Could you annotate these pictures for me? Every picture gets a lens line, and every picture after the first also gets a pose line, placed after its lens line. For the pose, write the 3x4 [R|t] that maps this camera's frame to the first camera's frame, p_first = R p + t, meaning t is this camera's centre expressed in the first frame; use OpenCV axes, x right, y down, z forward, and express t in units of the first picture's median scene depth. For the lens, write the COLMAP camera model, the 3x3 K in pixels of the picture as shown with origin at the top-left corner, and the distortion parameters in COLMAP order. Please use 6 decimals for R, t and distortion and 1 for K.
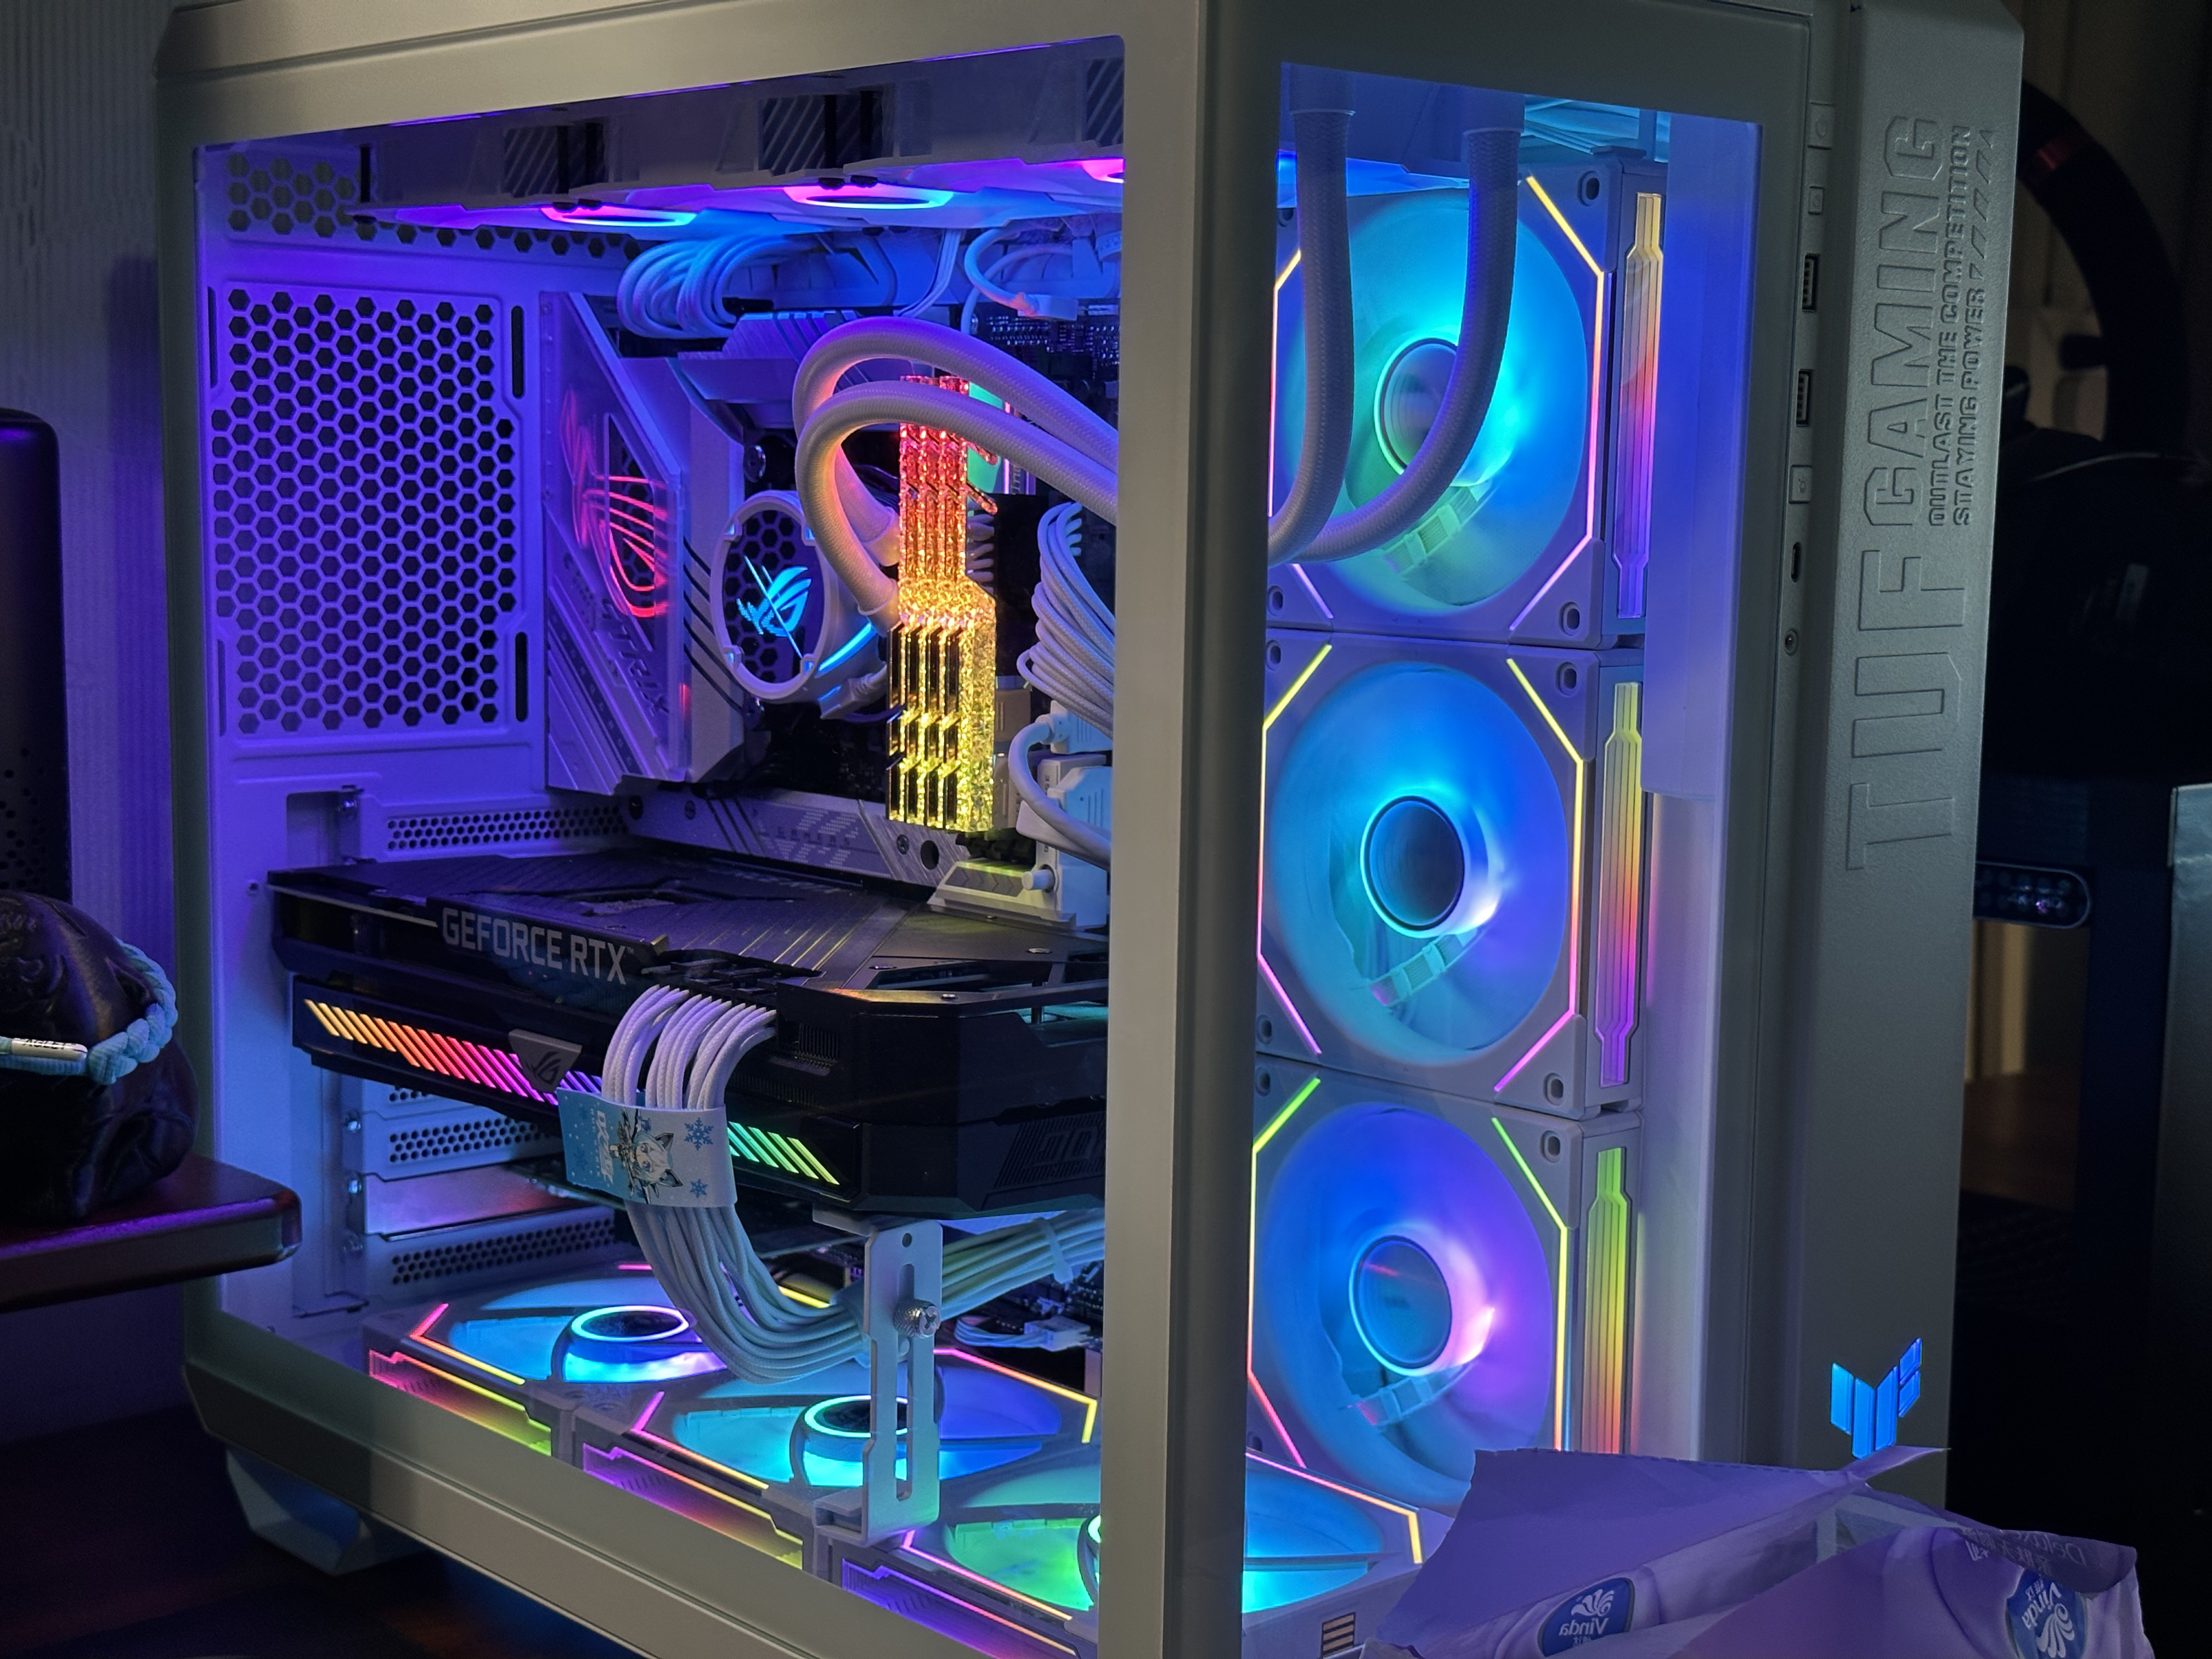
lens RADIAL K [[3121.3, 0, 1107.4], [0, 3121.3, 849.1], [0, 0, 1]] dist [0.100280, 0.000000]
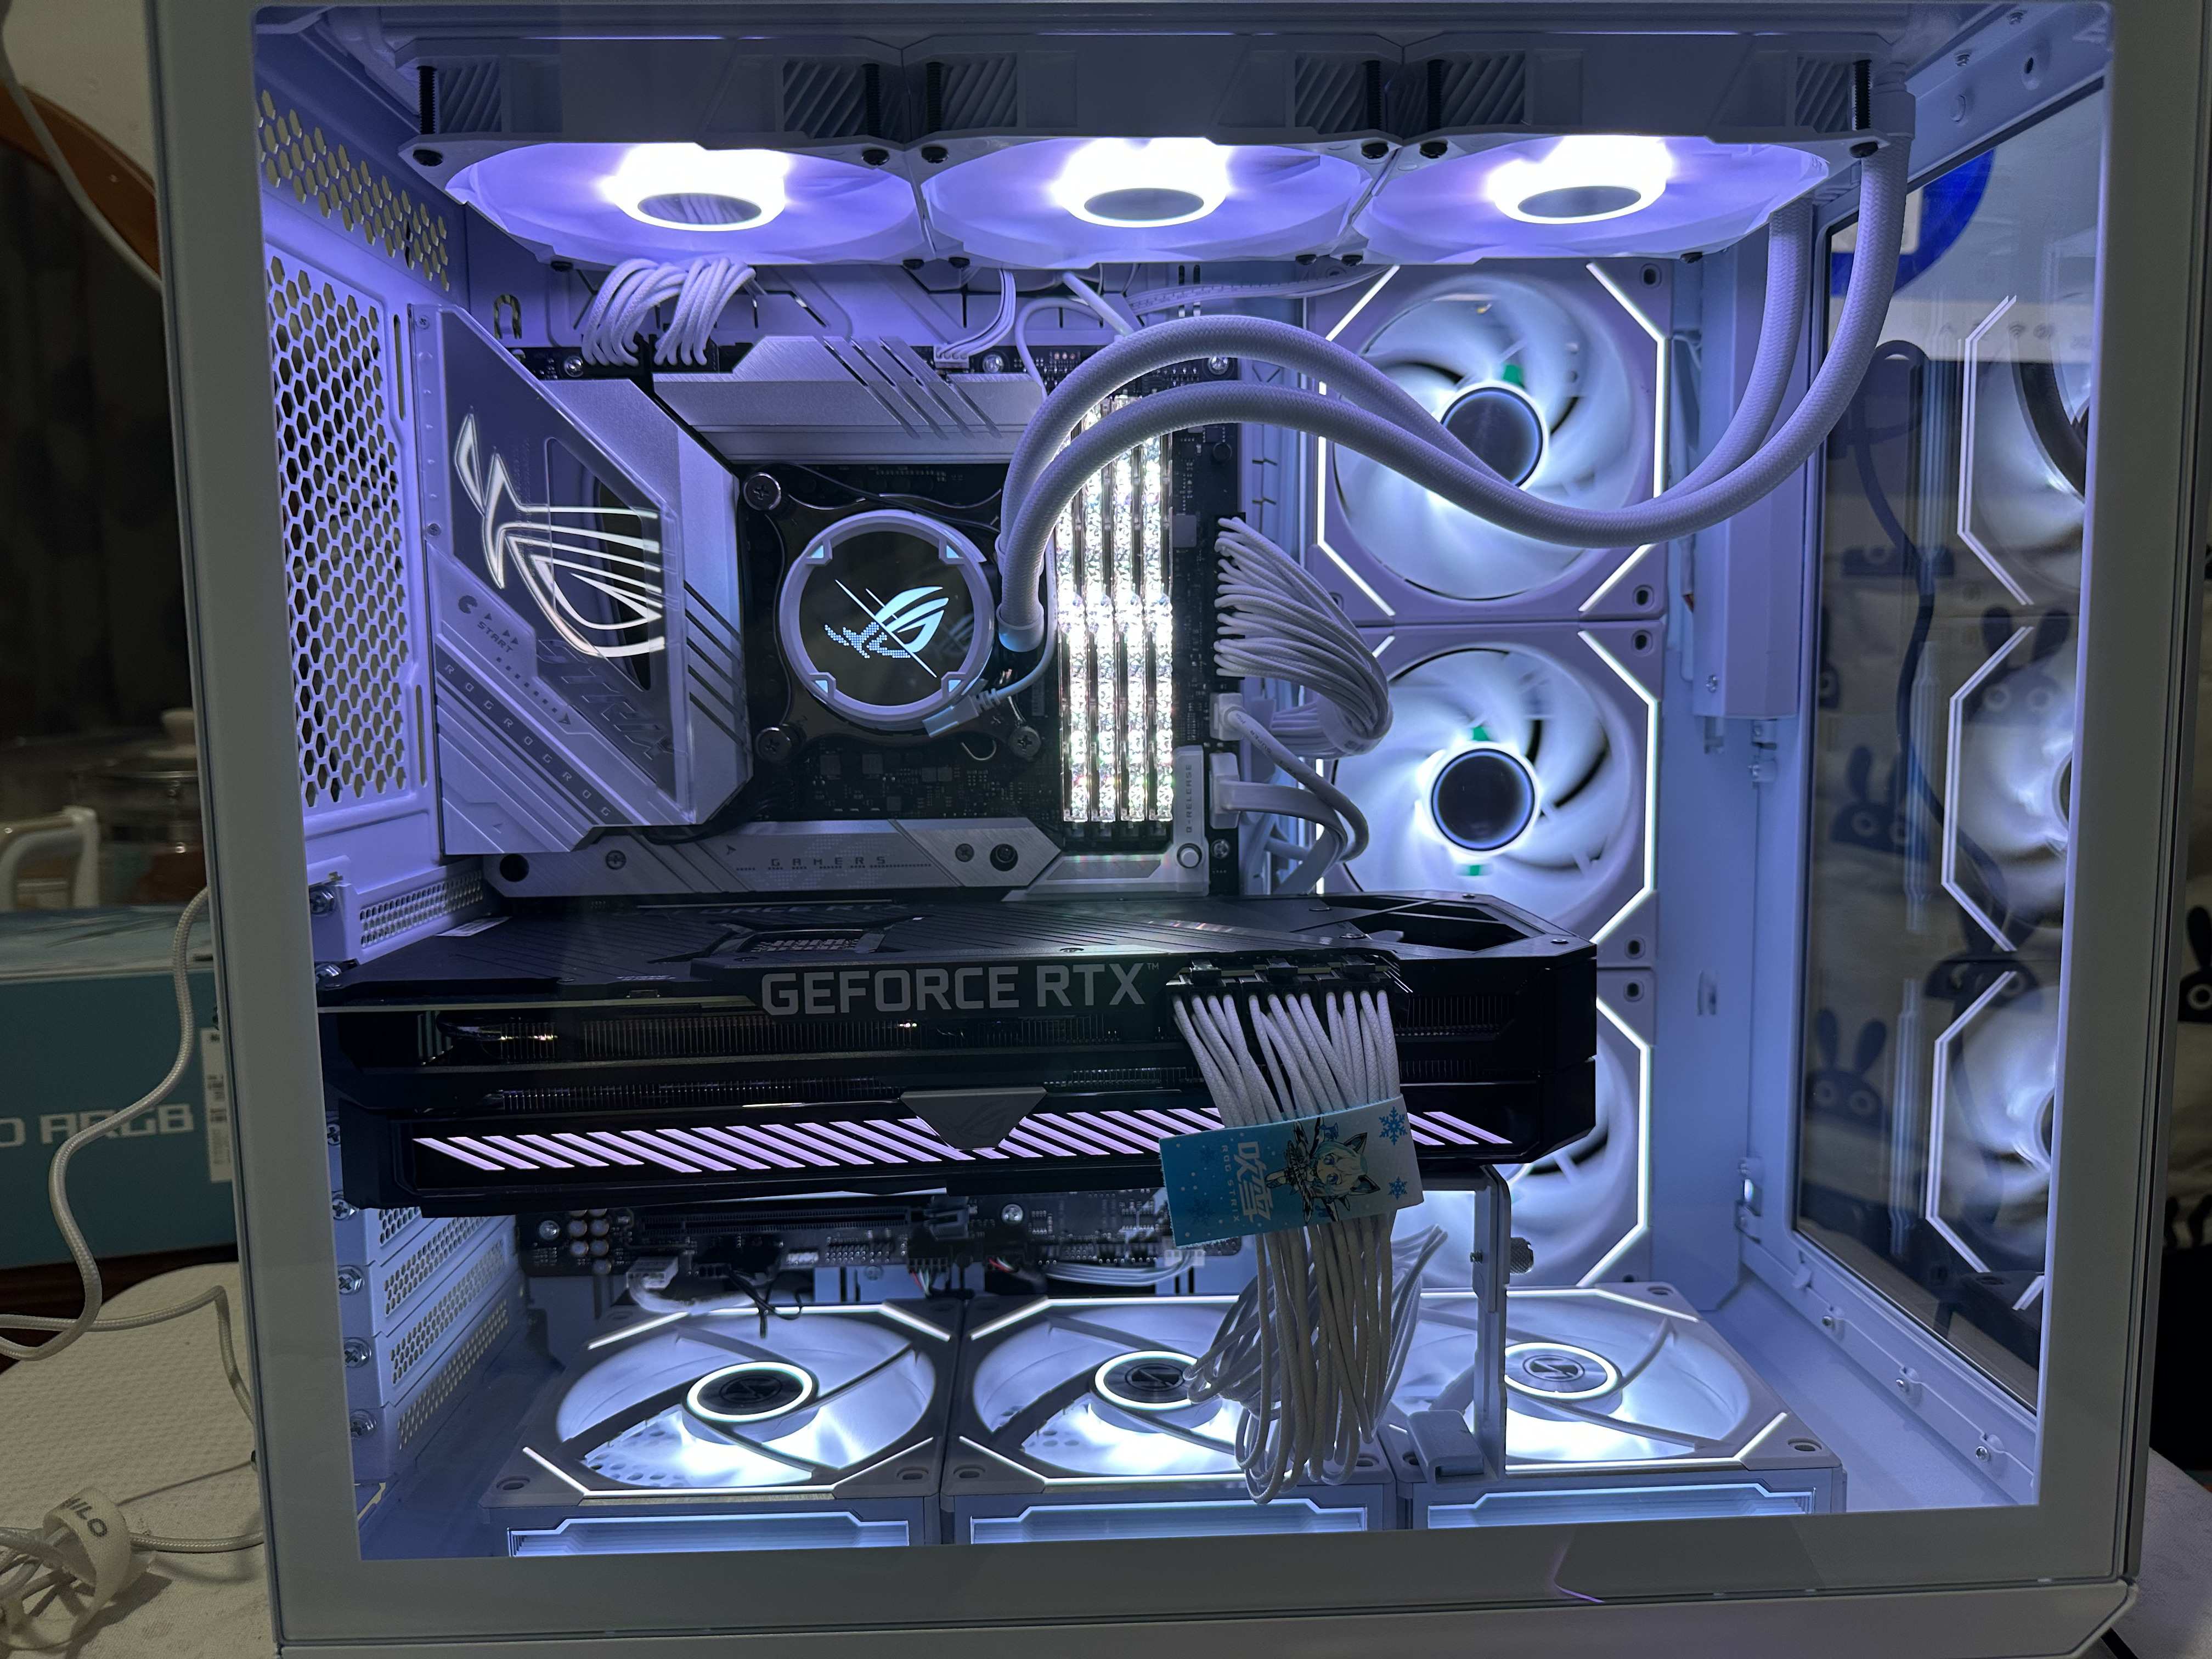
lens RADIAL K [[1665.2, 0, 1102.4], [0, 1665.2, 817.6], [0, 0, 1]] dist [0.086288, -0.009339]
pose [[0.646577, -0.102304, 0.755958, -0.489688], [0.120514, 0.992221, 0.031202, -0.026836], [-0.753270, 0.070929, 0.653876, 0.622975]]
